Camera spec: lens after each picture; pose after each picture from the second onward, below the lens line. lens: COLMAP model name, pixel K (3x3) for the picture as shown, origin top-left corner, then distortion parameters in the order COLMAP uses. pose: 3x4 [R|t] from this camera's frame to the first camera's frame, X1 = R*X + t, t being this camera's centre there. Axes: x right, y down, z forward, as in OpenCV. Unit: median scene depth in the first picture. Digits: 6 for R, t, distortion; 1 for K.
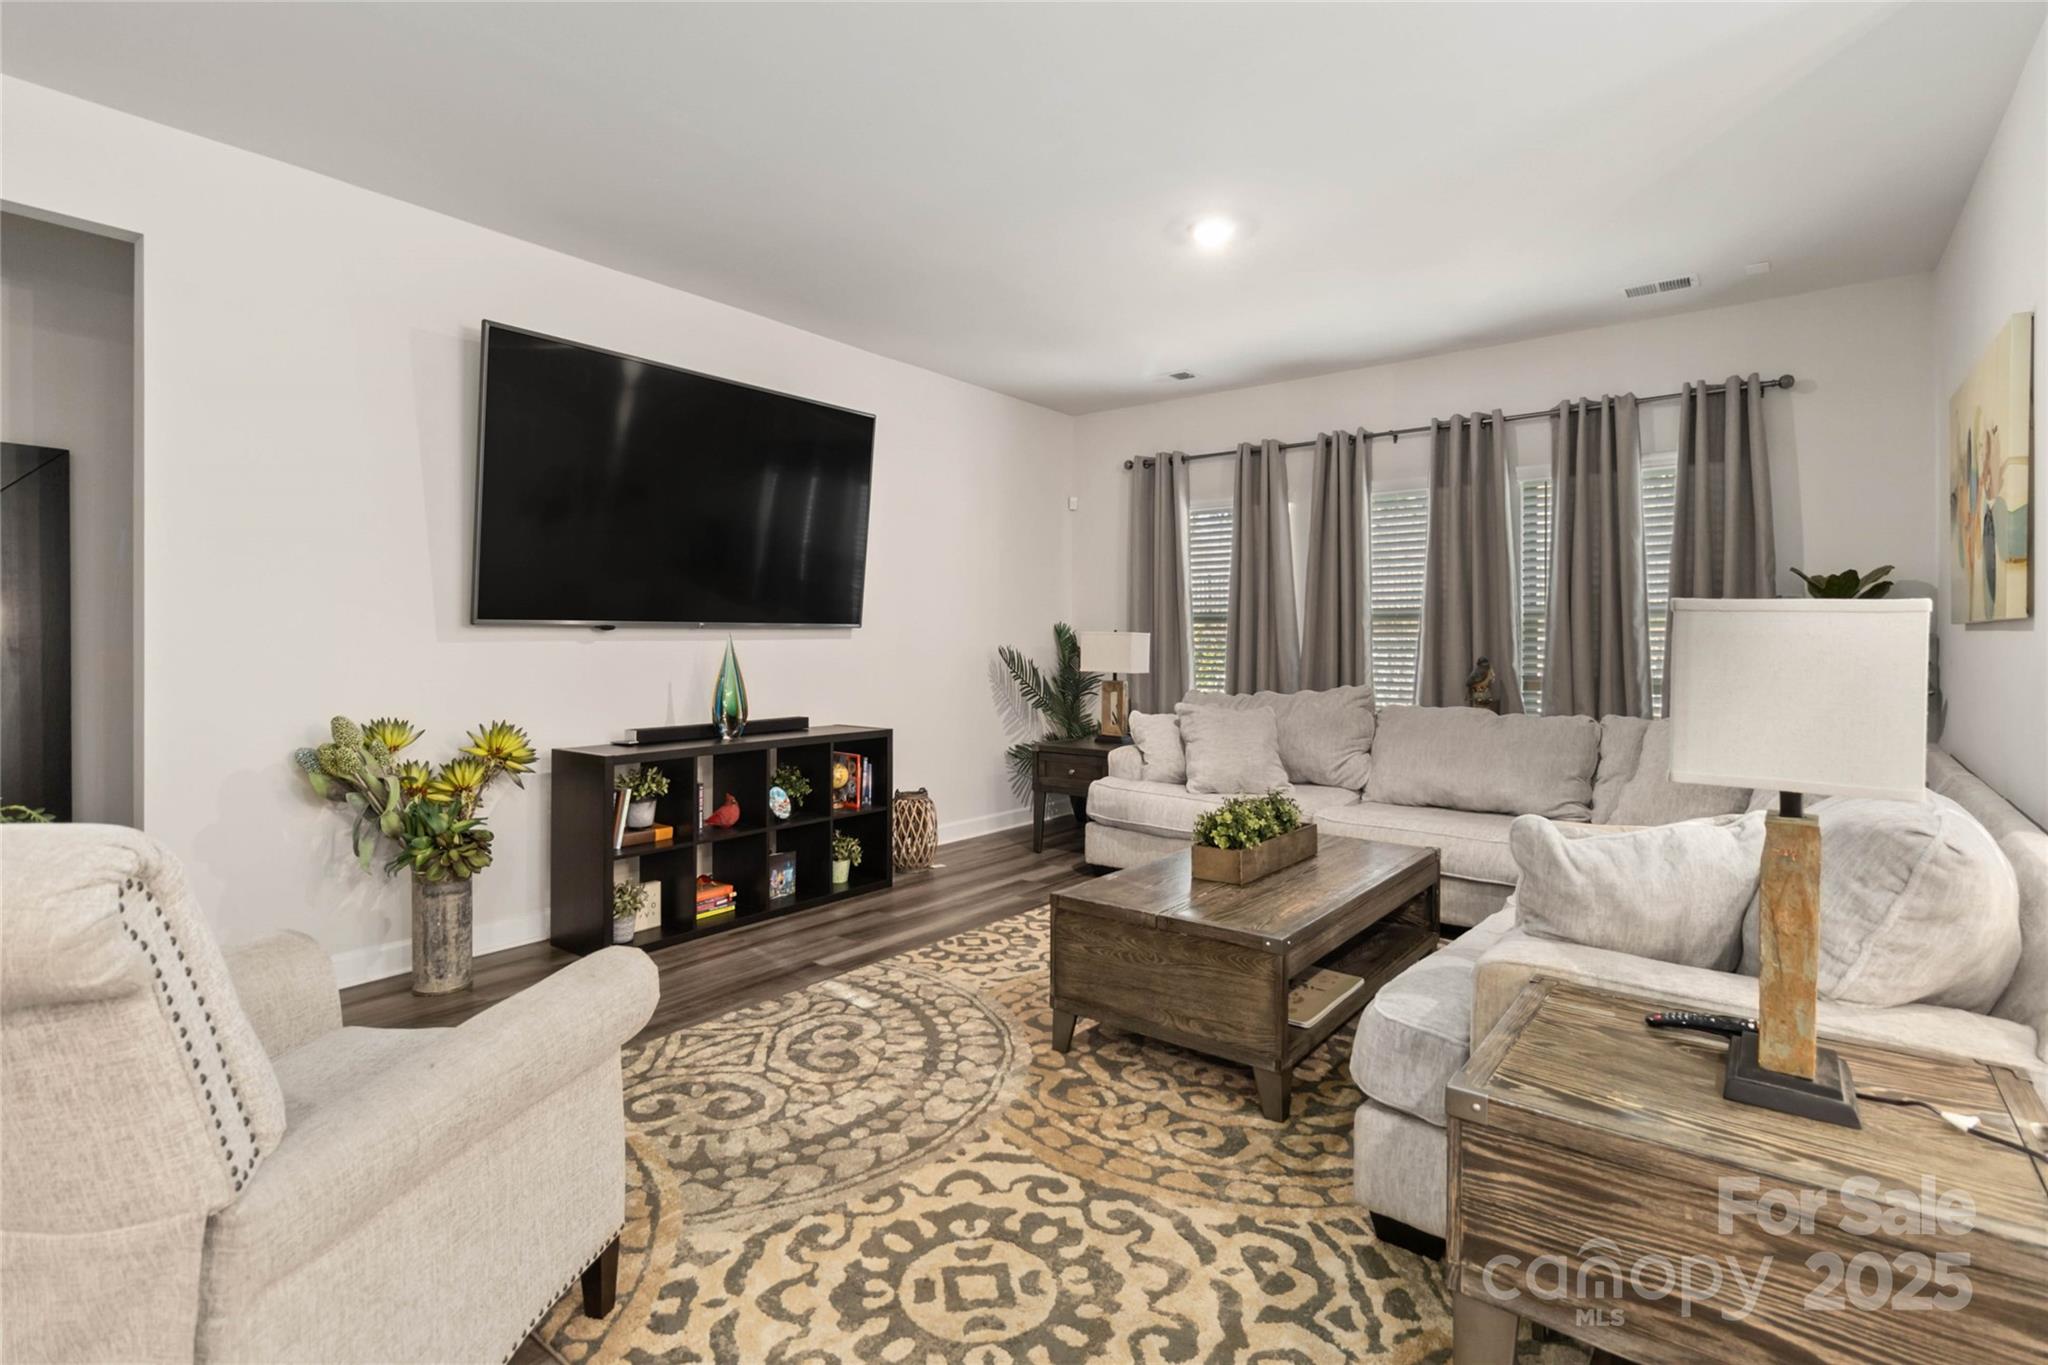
lens RADIAL K [[966.8, 0, 1017.2], [0, 966.8, 635.2], [0, 0, 1]] dist [-0.000302, -0.000264]
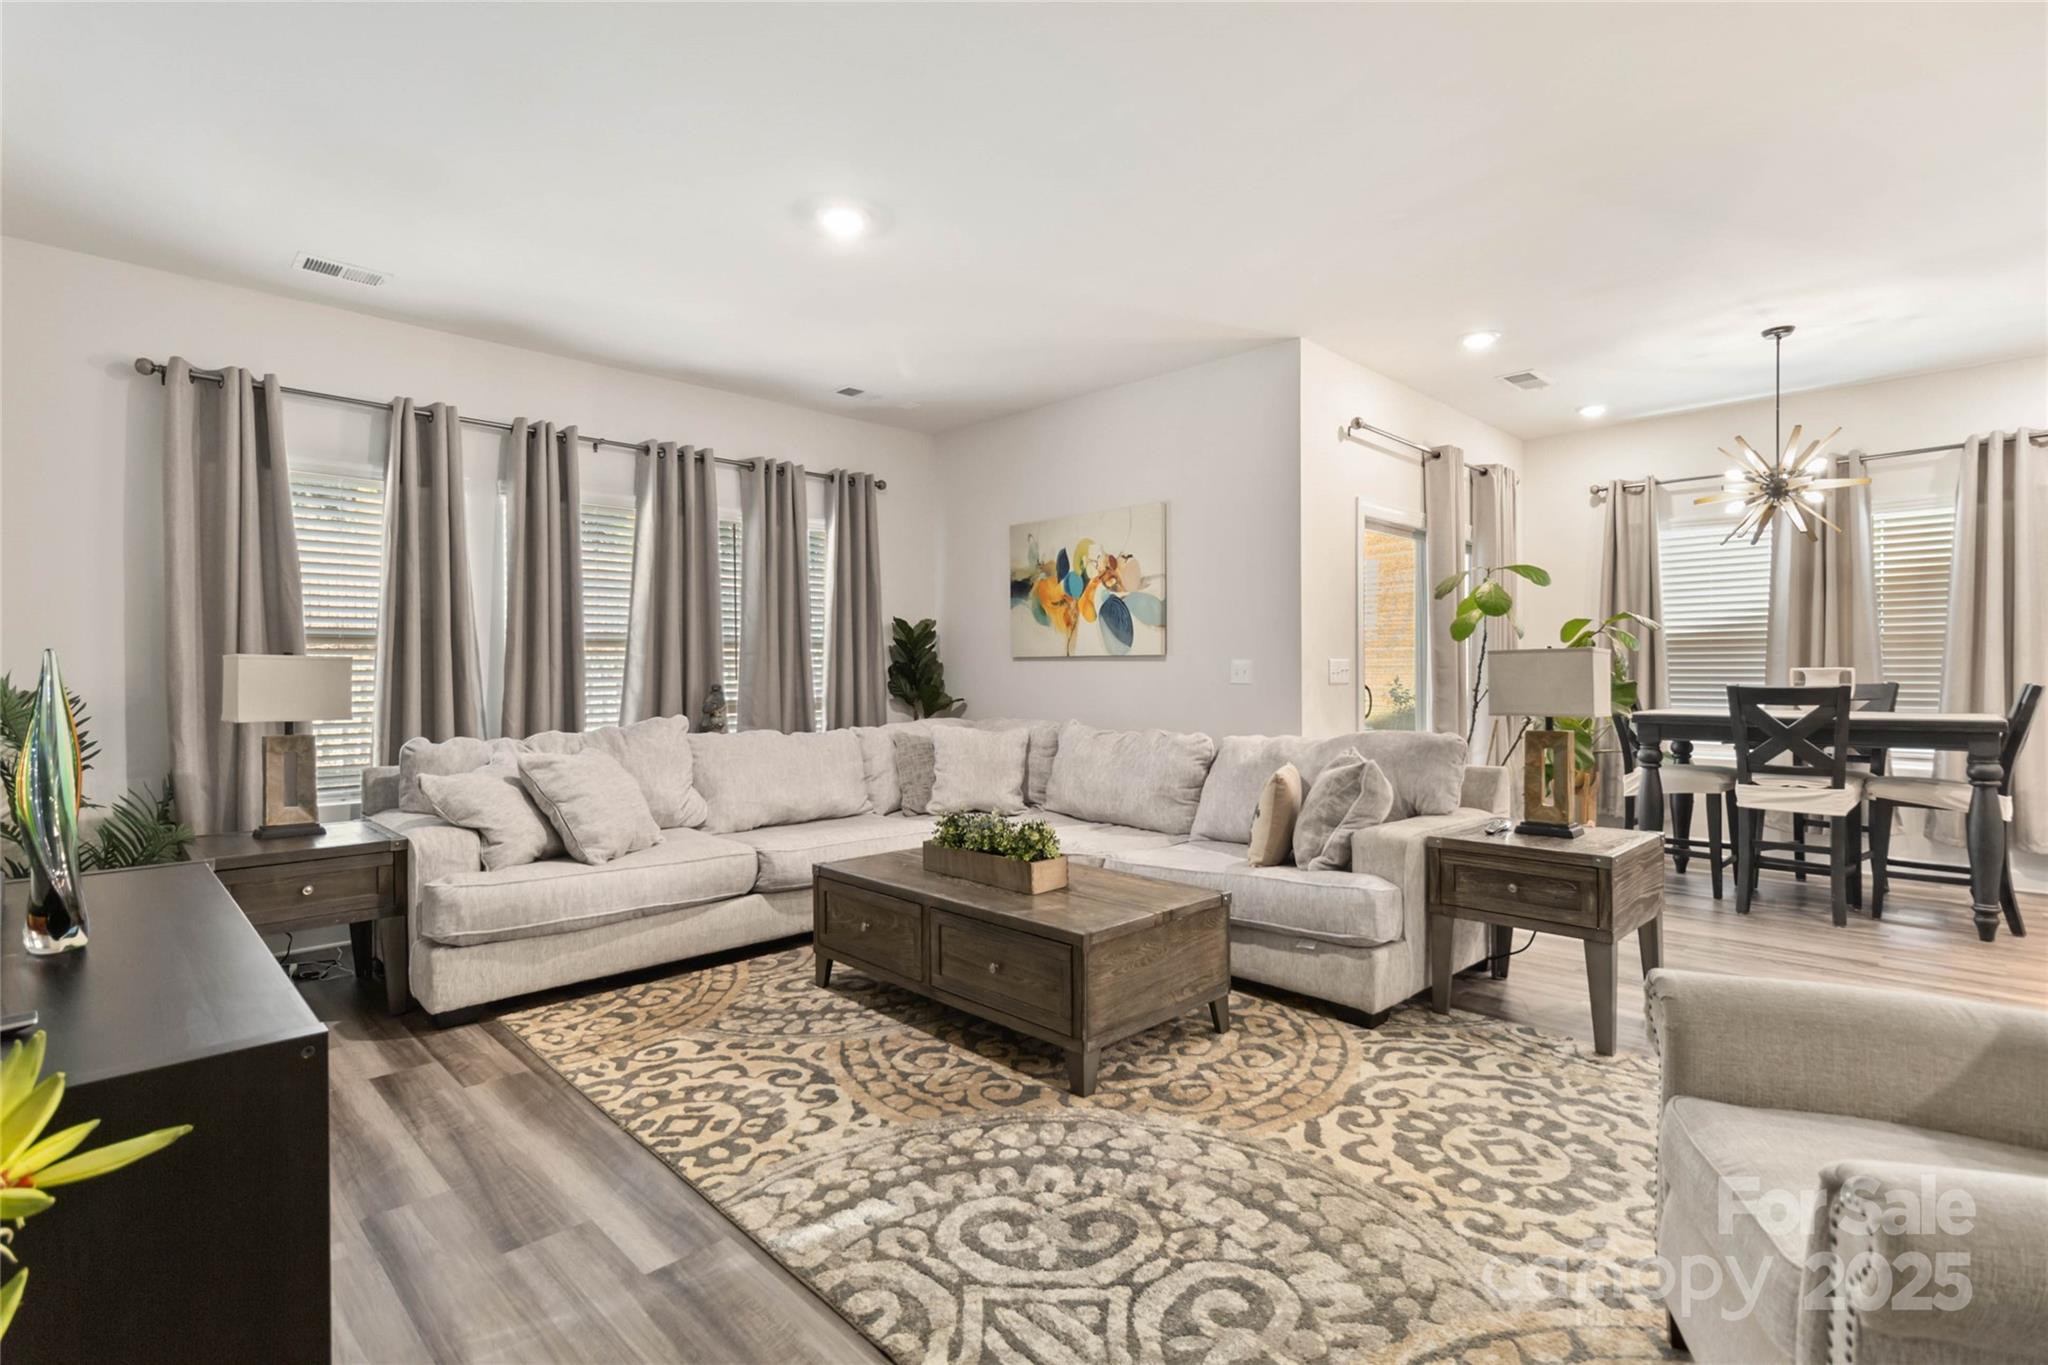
lens RADIAL K [[966.8, 0, 1026.4], [0, 966.8, 674.9], [0, 0, 1]] dist [-0.000302, -0.000264]
pose [[0.135425, -0.008759, 0.990749, -0.784100], [-0.002968, 0.999953, 0.009246, 0.004169], [-0.990783, -0.004193, 0.135392, 0.802735]]
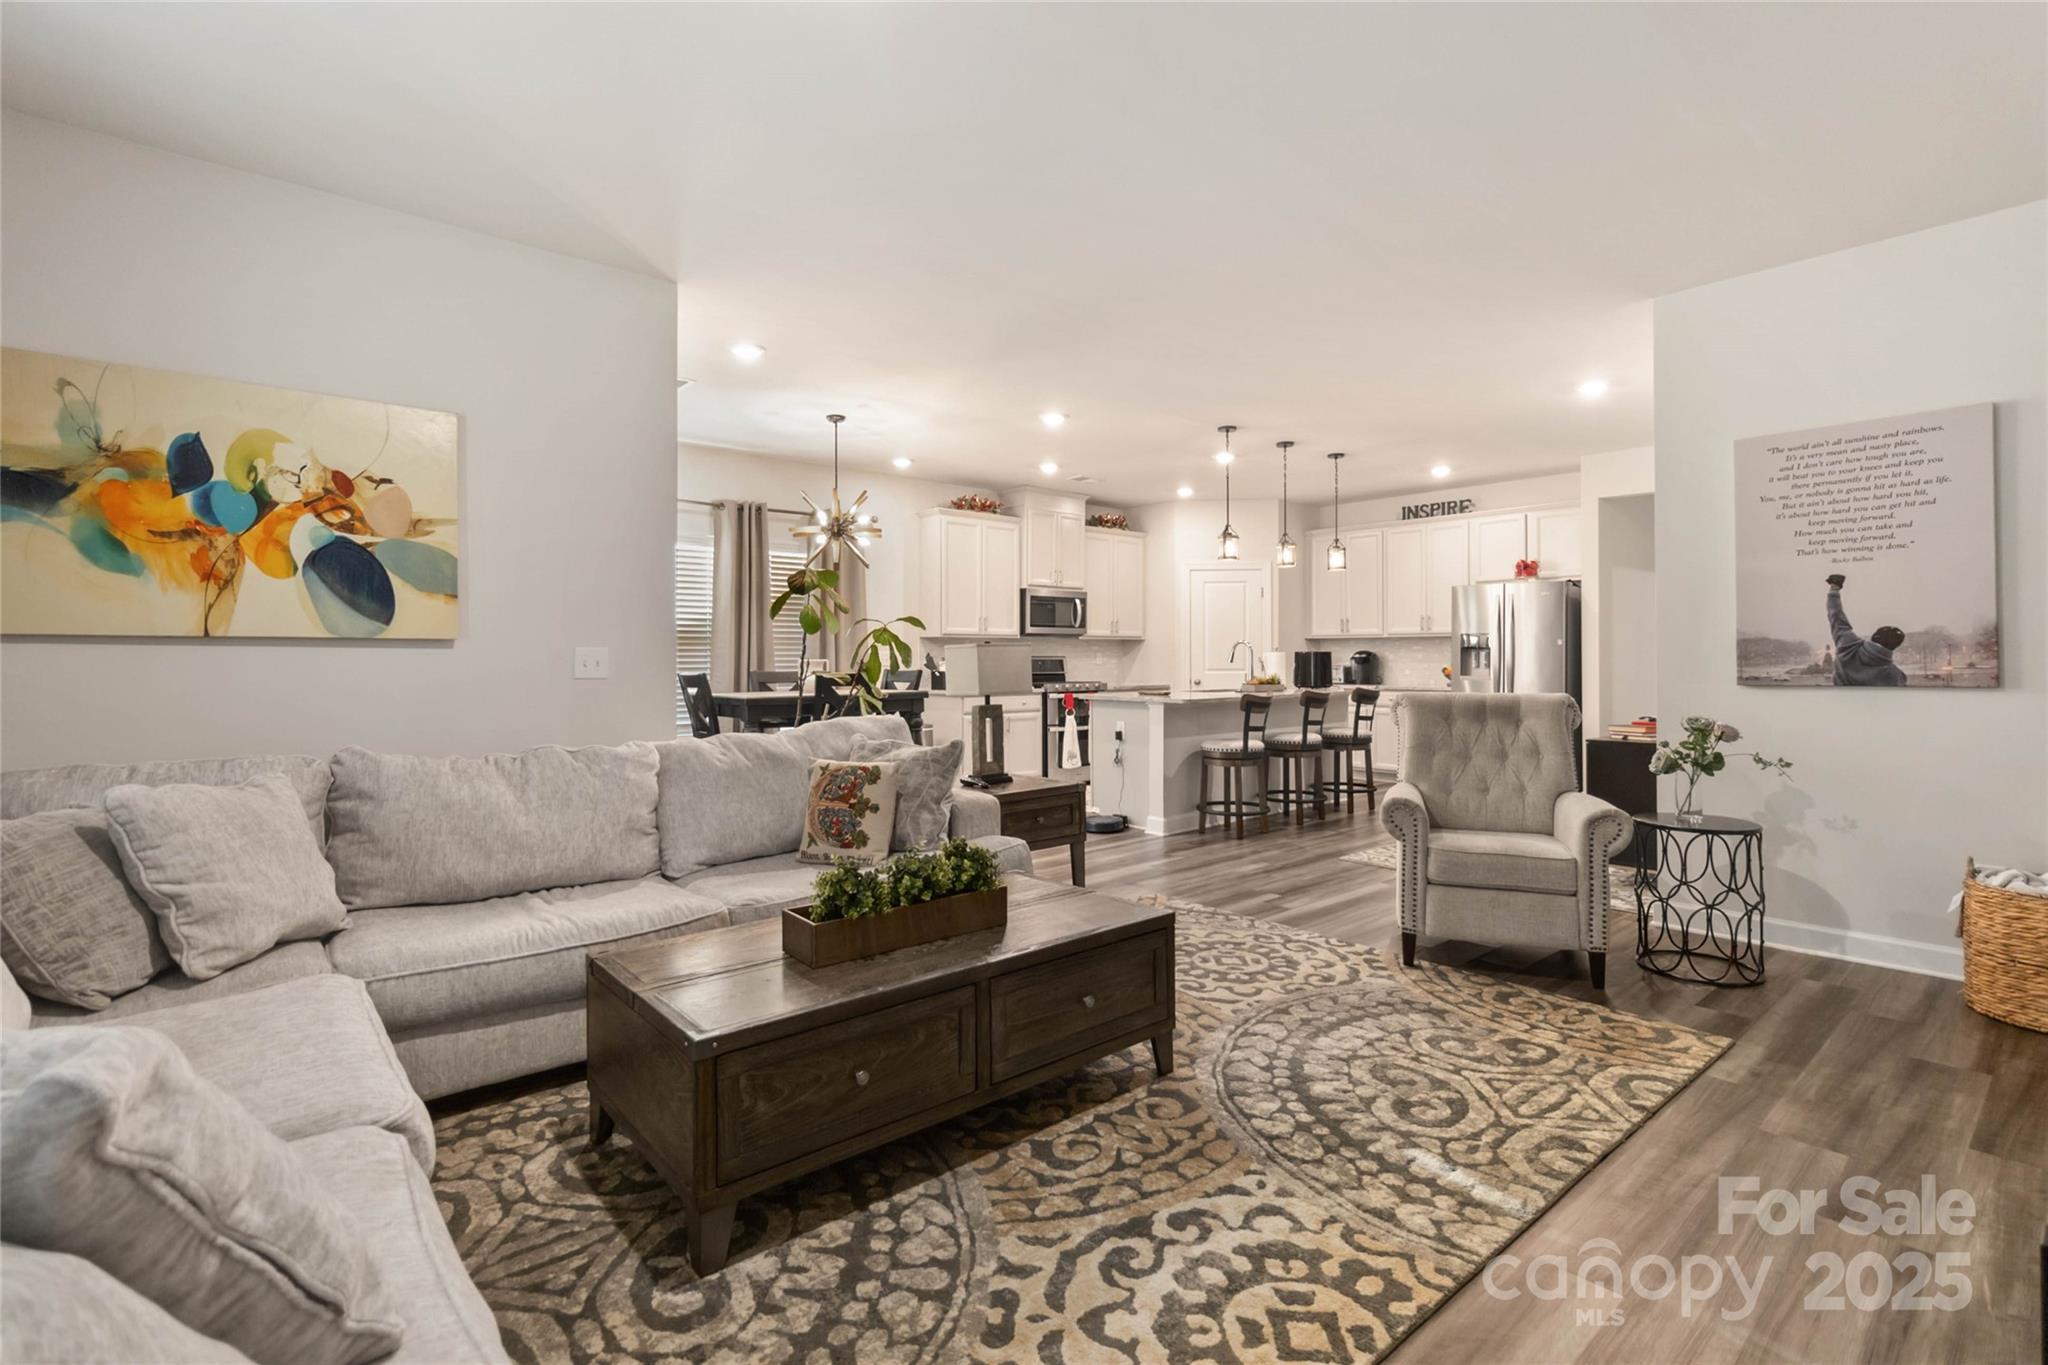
lens RADIAL K [[966.8, 0, 1027.9], [0, 966.8, 653.4], [0, 0, 1]] dist [-0.000302, -0.000264]
pose [[-0.981161, 0.003233, 0.193166, -0.008596], [0.001362, 0.999951, -0.009819, 0.012658], [-0.193188, -0.009371, -0.981117, 1.722874]]
